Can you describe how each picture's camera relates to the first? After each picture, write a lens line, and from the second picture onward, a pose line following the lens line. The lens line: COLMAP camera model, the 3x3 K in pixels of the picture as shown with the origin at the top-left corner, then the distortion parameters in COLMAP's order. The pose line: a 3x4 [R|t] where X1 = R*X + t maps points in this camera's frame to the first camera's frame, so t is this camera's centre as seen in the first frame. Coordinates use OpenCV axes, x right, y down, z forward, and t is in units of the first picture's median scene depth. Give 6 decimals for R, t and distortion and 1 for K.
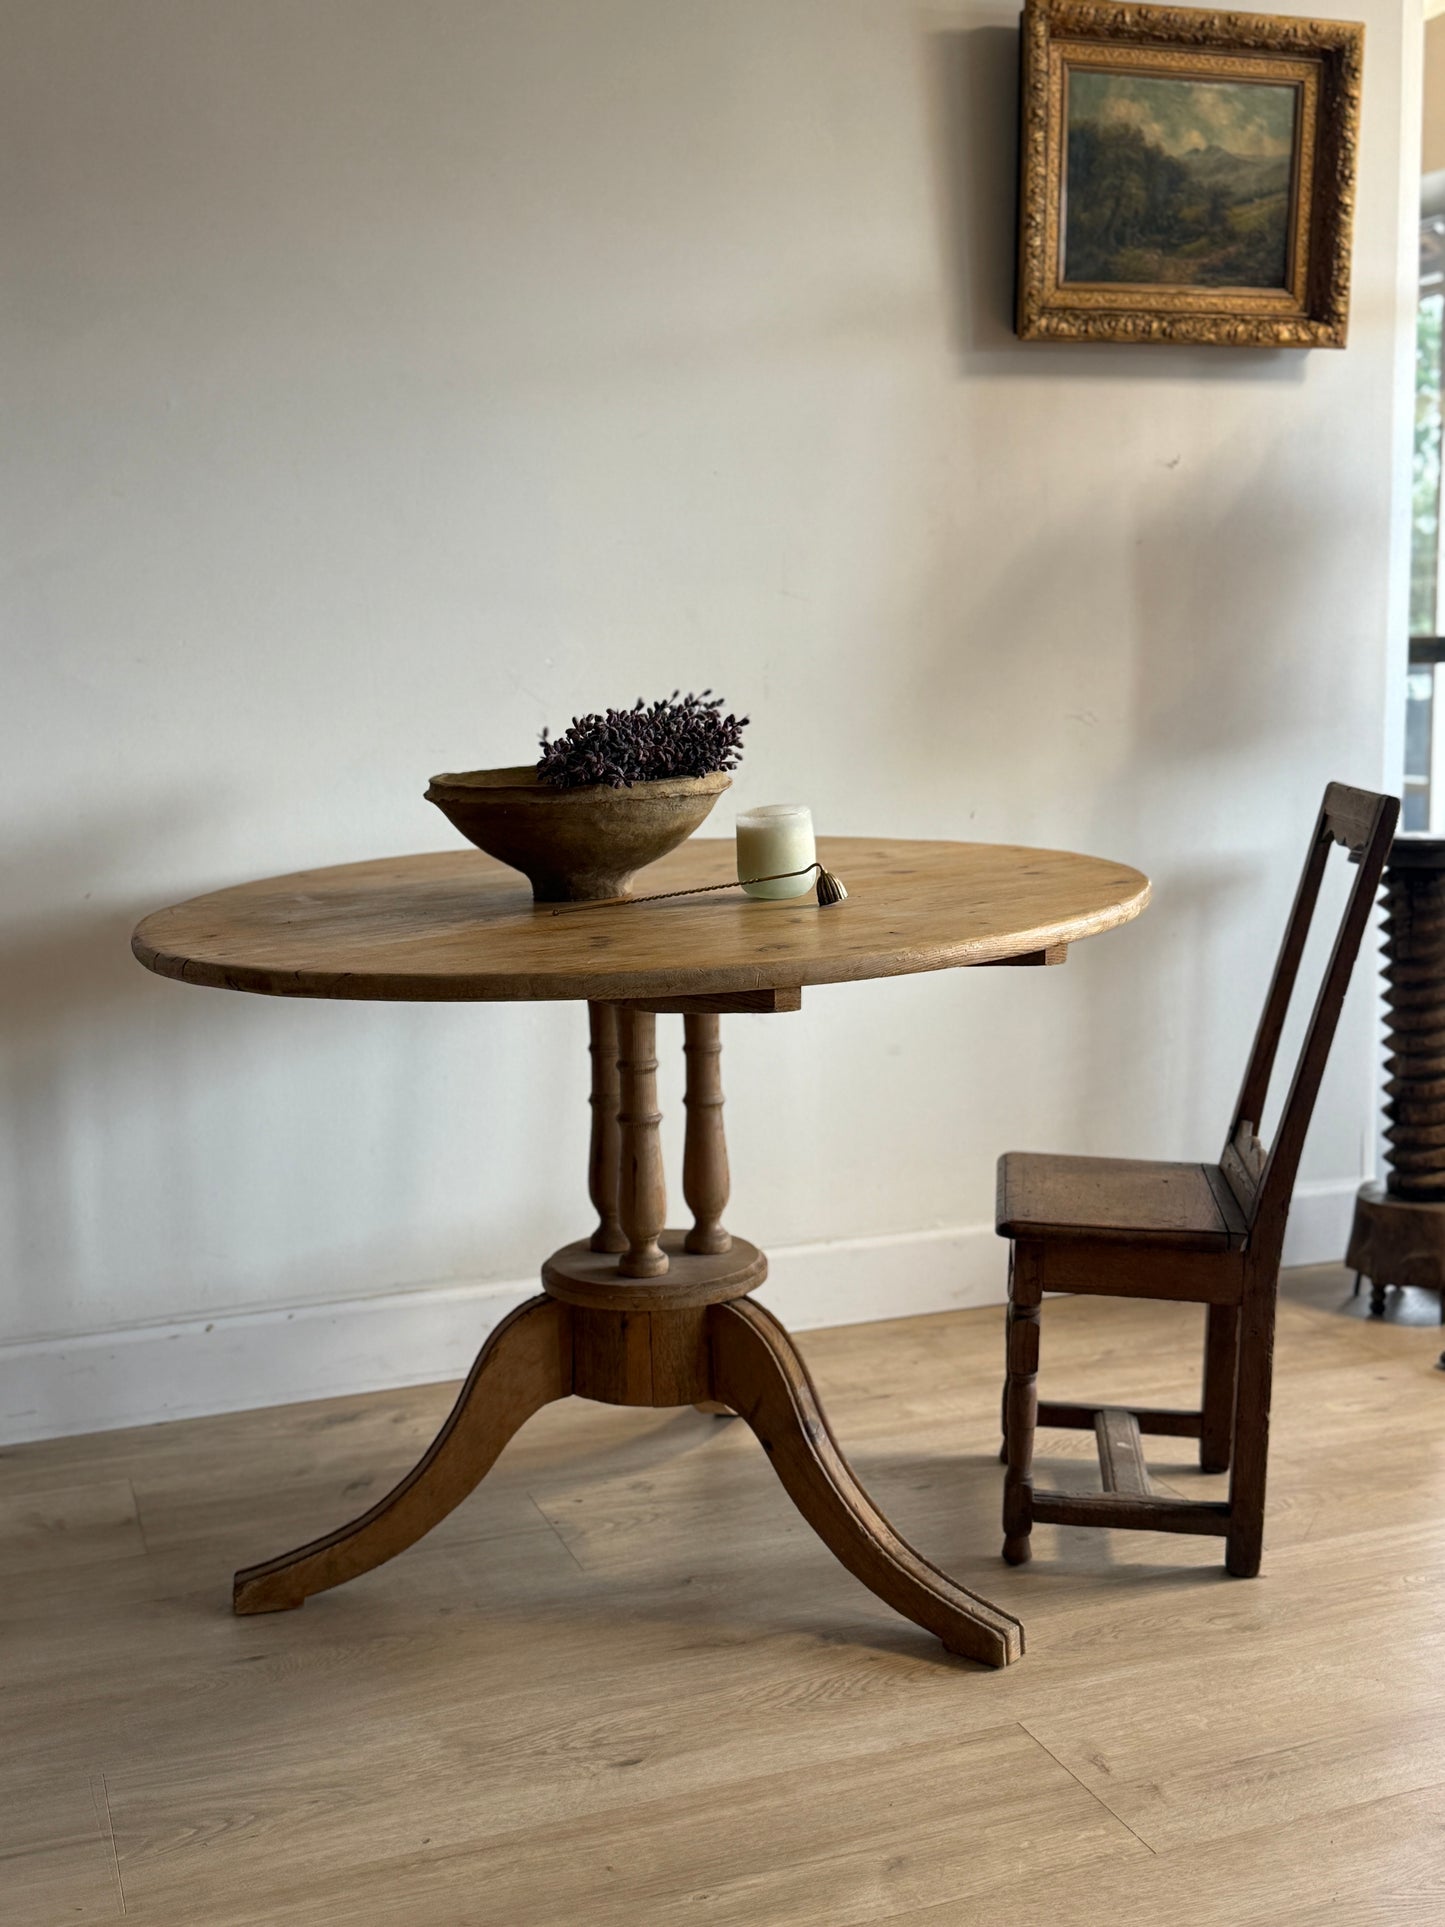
lens RADIAL K [[2045.1, 0, 722.5], [0, 2045.1, 963.5], [0, 0, 1]] dist [0.217001, -0.516431]
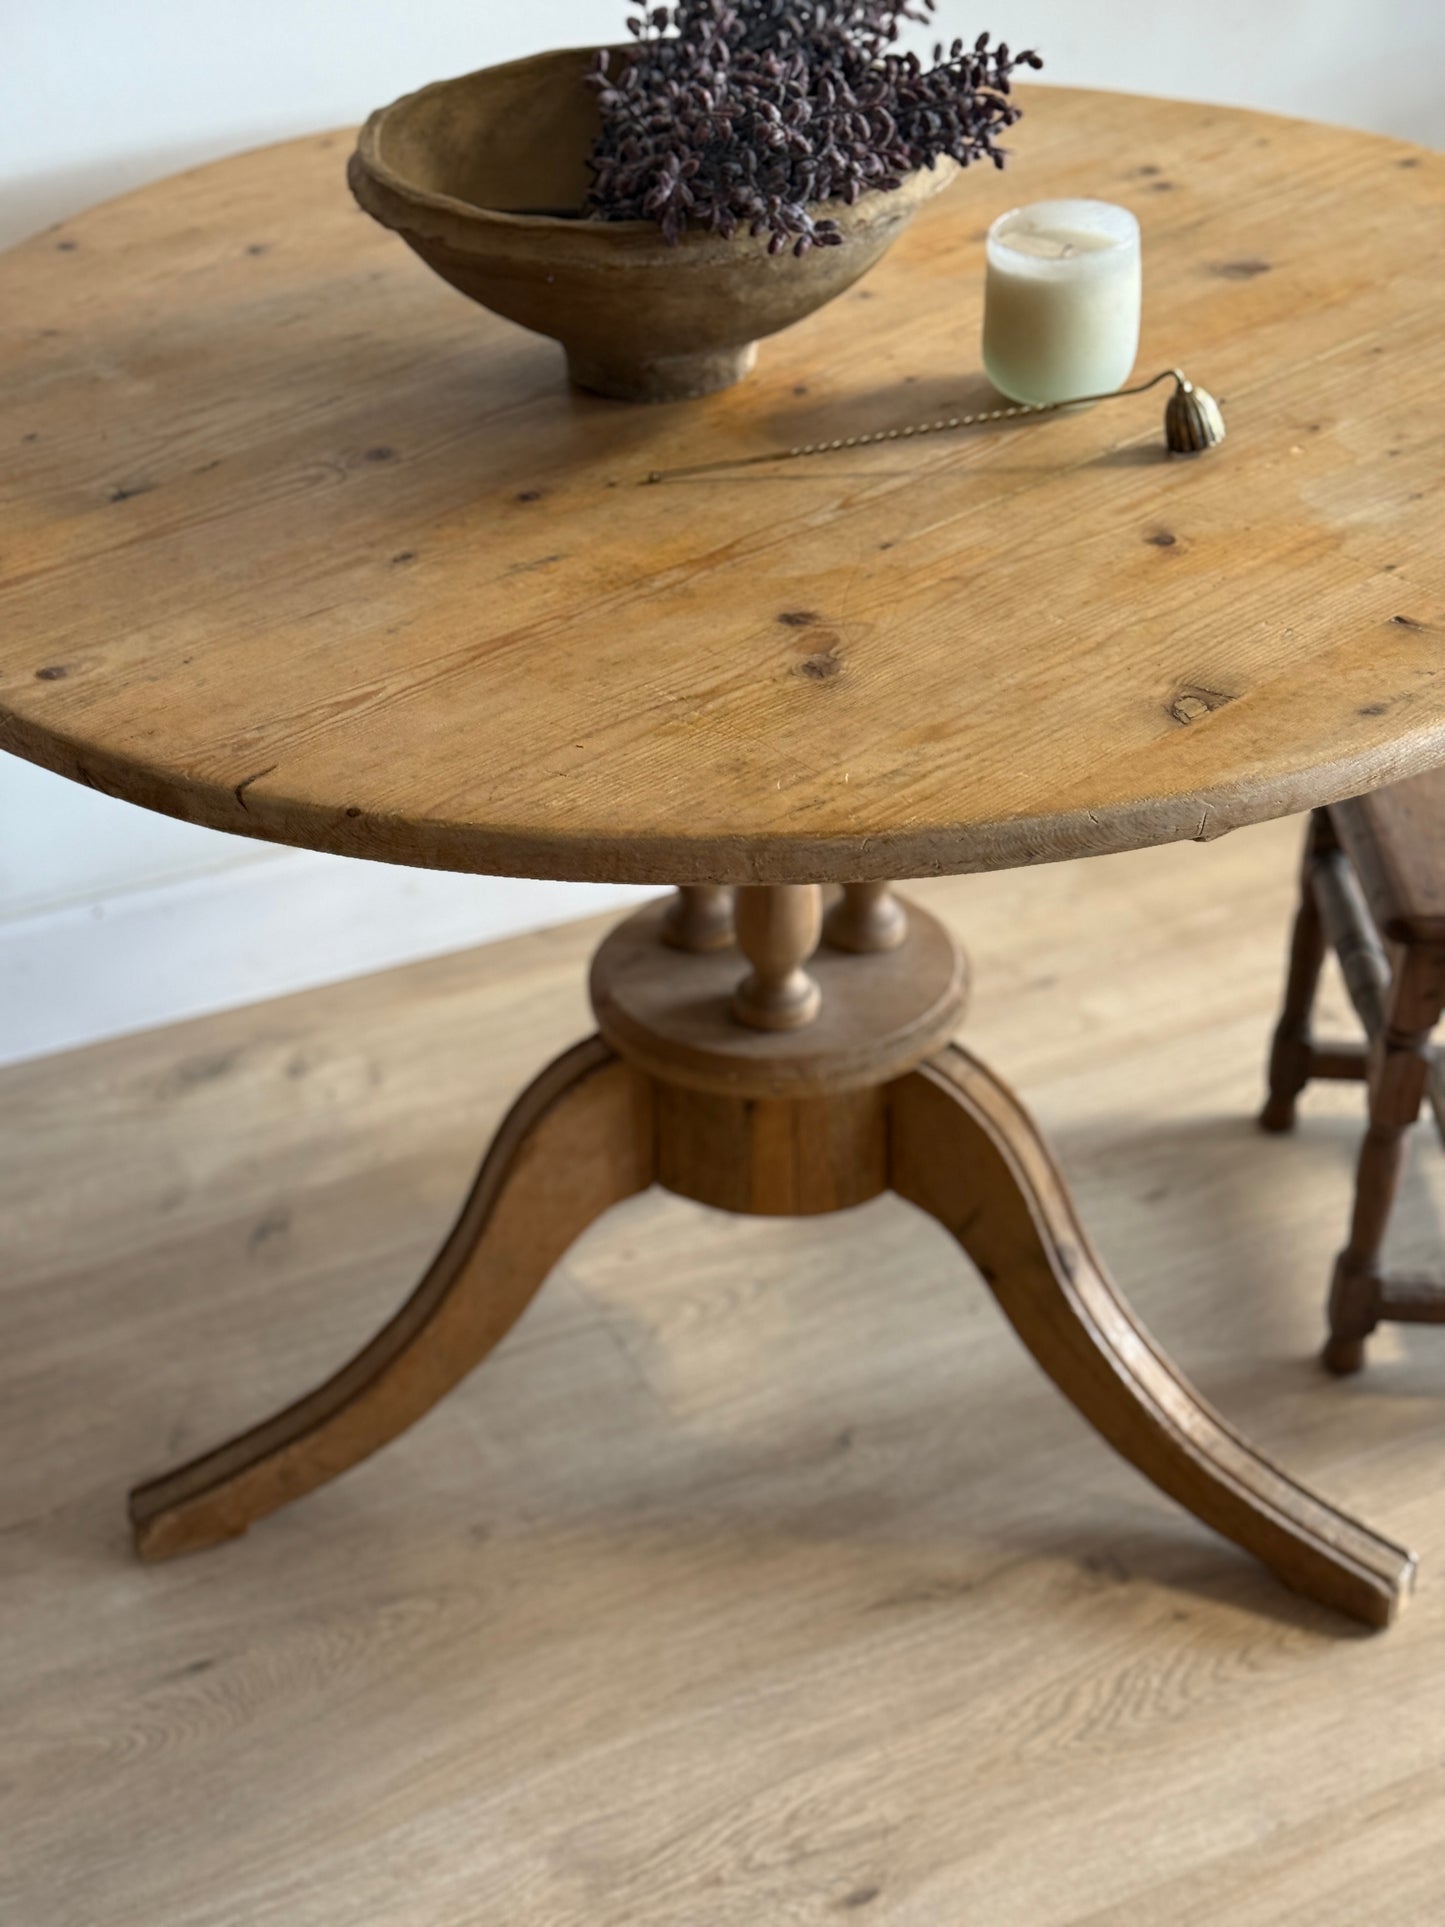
lens RADIAL K [[2685.7, 0, 711.9], [0, 2685.7, 971.1], [0, 0, 1]] dist [0.177316, -0.294856]
pose [[0.995028, -0.049686, 0.086320, -0.123528], [0.009632, 0.910622, 0.413128, -0.179410], [-0.099131, -0.410242, 0.906573, 0.314566]]
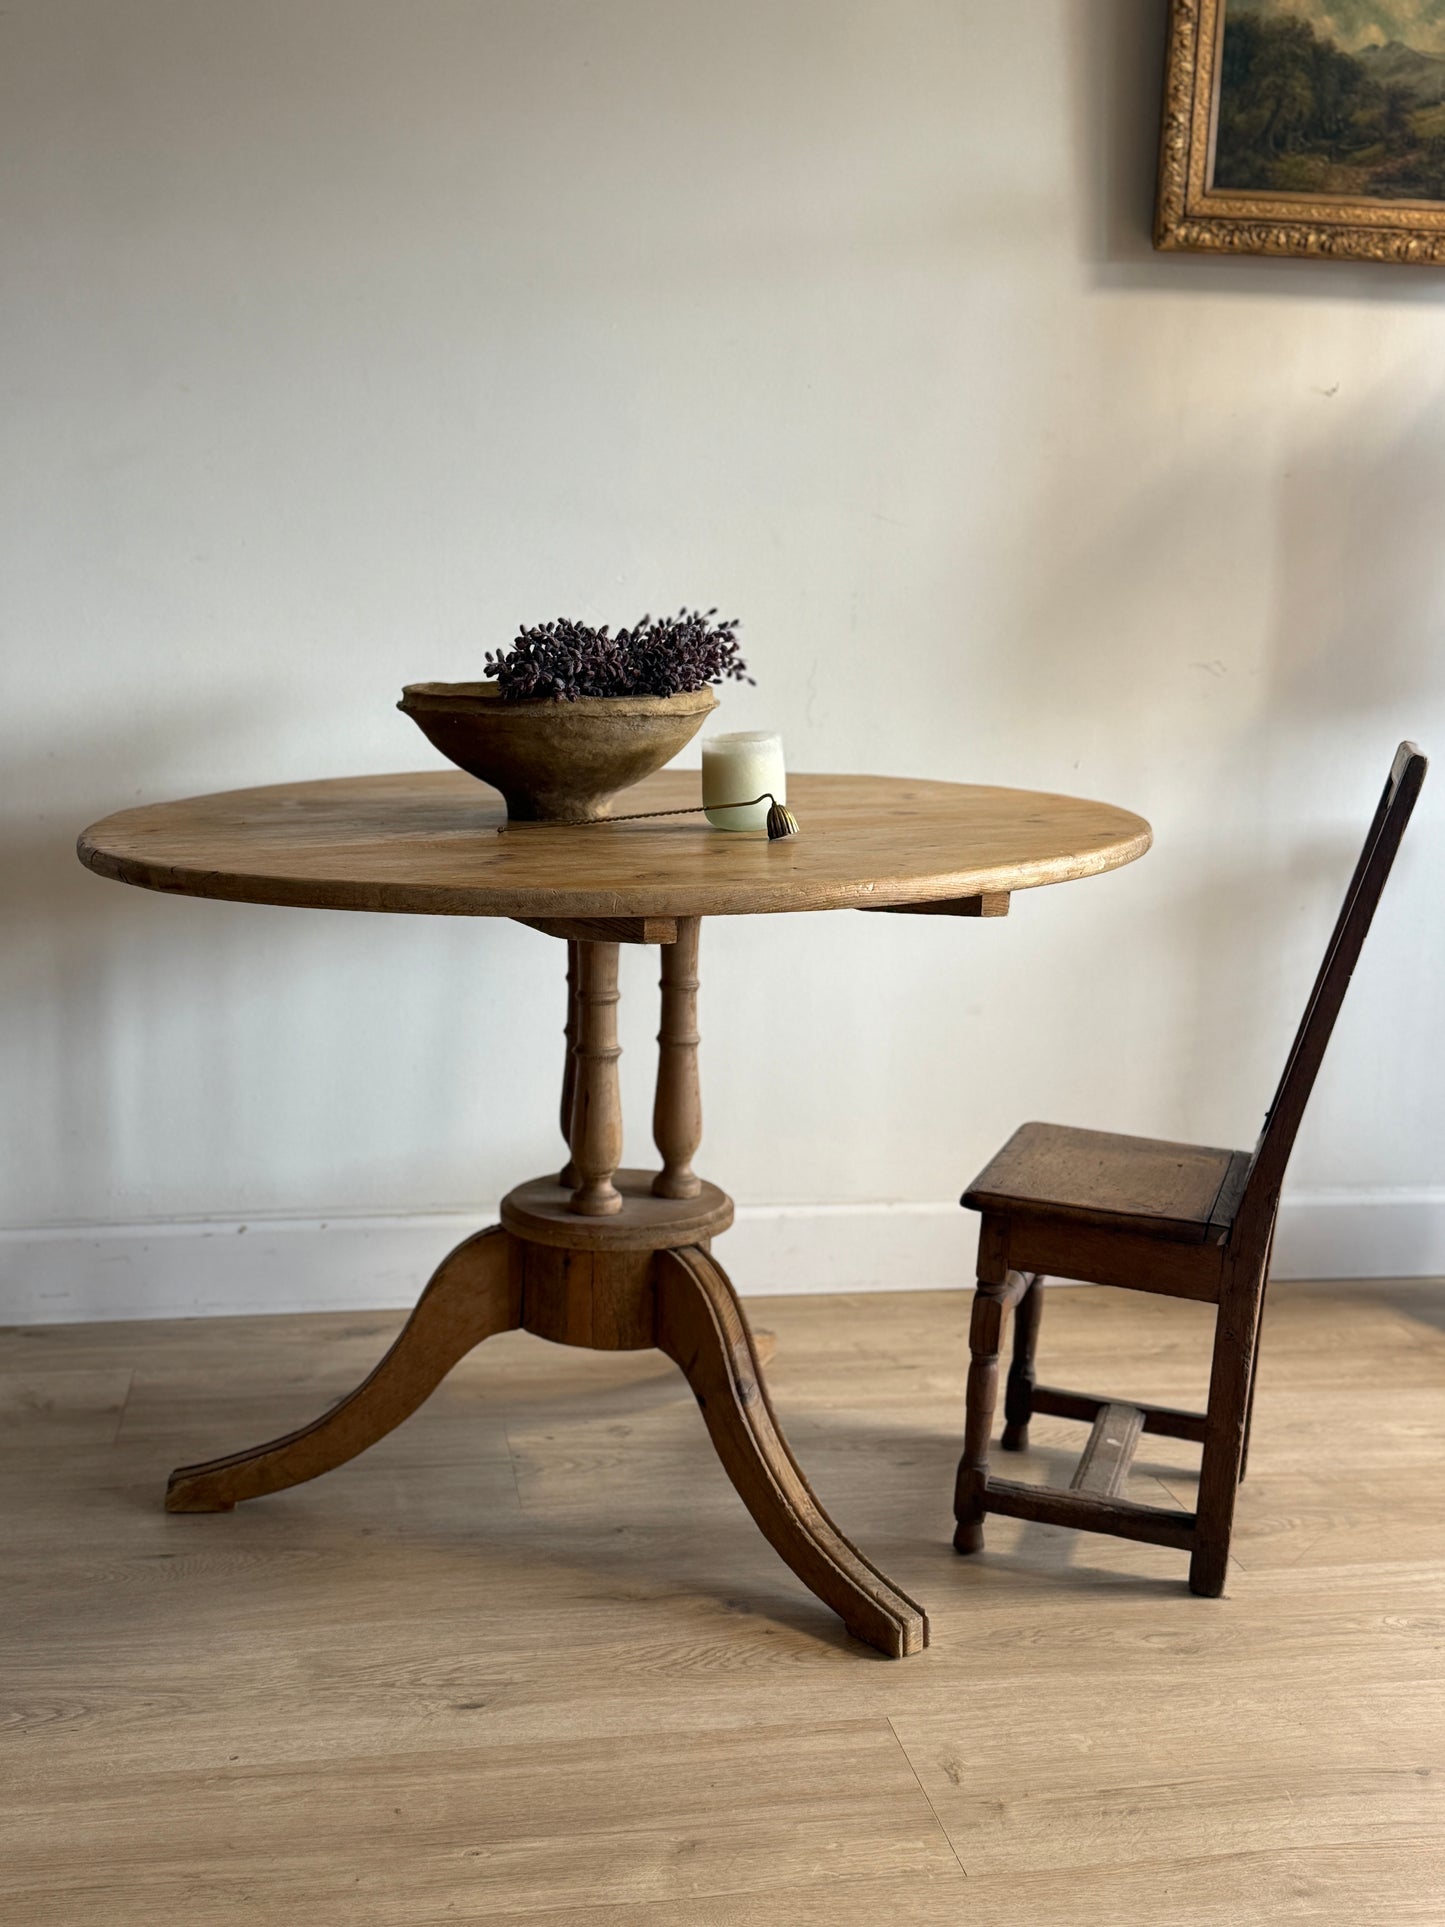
lens RADIAL K [[2049.2, 0, 724.7], [0, 2049.2, 977.6], [0, 0, 1]] dist [0.199248, -0.437454]
pose [[0.983705, 0.072017, -0.164734, 0.174516], [-0.067234, 0.997143, 0.034436, 0.003745], [0.166743, -0.022799, 0.985737, 0.060946]]
